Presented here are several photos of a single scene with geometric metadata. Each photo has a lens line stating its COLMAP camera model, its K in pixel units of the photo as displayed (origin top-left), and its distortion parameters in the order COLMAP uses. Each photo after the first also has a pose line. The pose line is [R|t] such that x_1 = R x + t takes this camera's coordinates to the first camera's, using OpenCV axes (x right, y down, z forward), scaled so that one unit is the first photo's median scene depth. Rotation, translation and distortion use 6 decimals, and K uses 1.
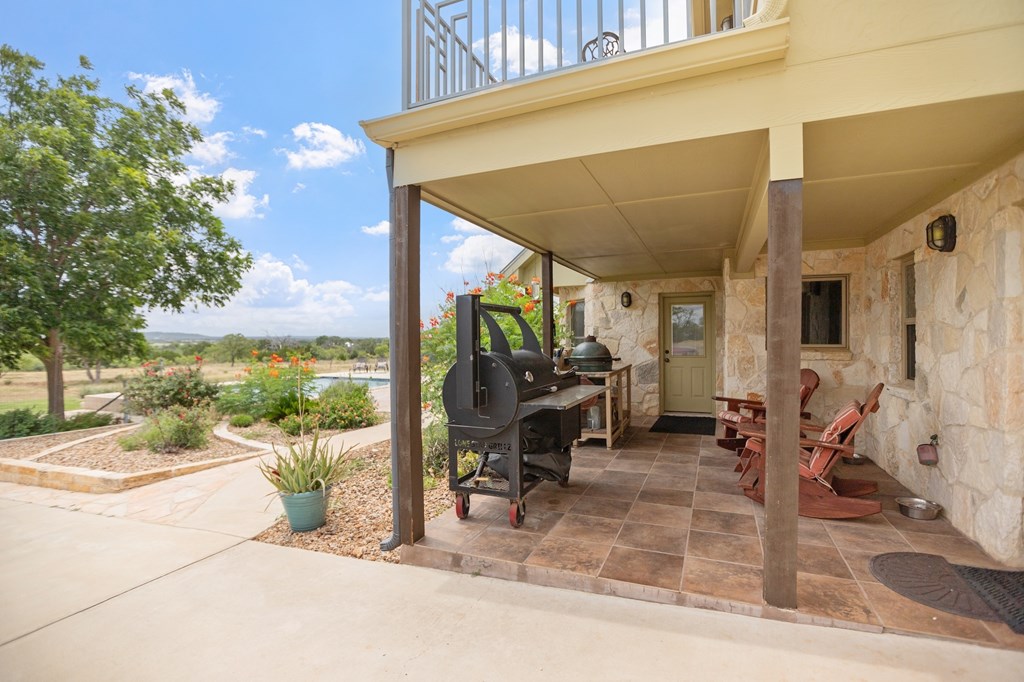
lens RADIAL K [[474.8, 0, 516.8], [0, 474.8, 340.4], [0, 0, 1]] dist [-0.001093, -0.000361]
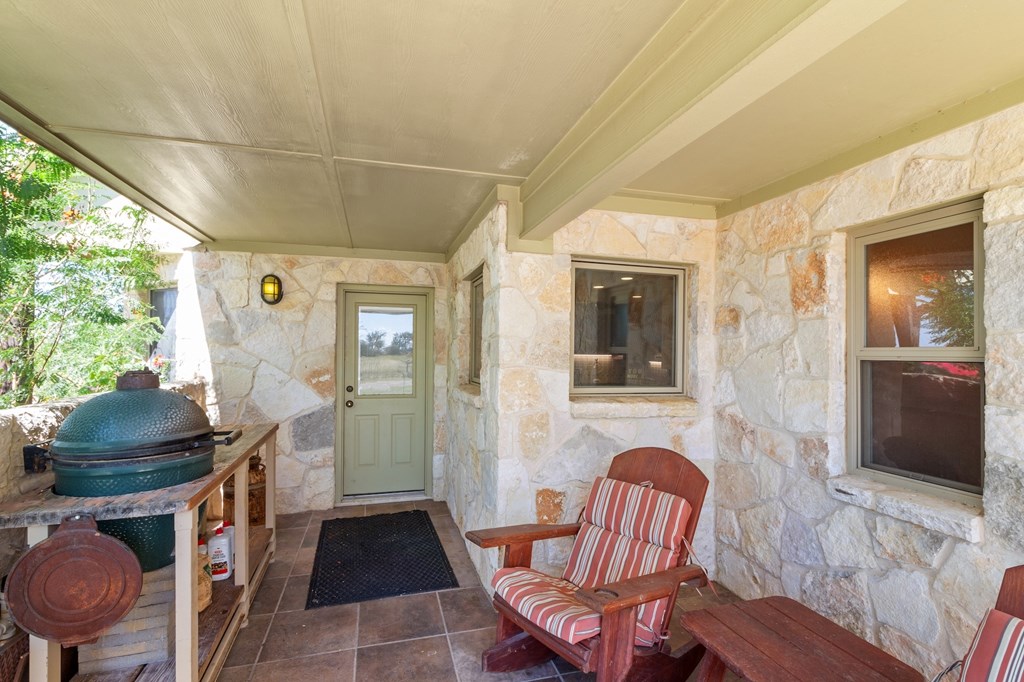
lens RADIAL K [[474.8, 0, 516.4], [0, 474.8, 345.4], [0, 0, 1]] dist [-0.001093, -0.000361]
pose [[0.771620, 0.020674, 0.635748, 0.115196], [-0.010762, 0.999753, -0.019449, -0.019142], [-0.635993, 0.008166, 0.771652, 0.458217]]
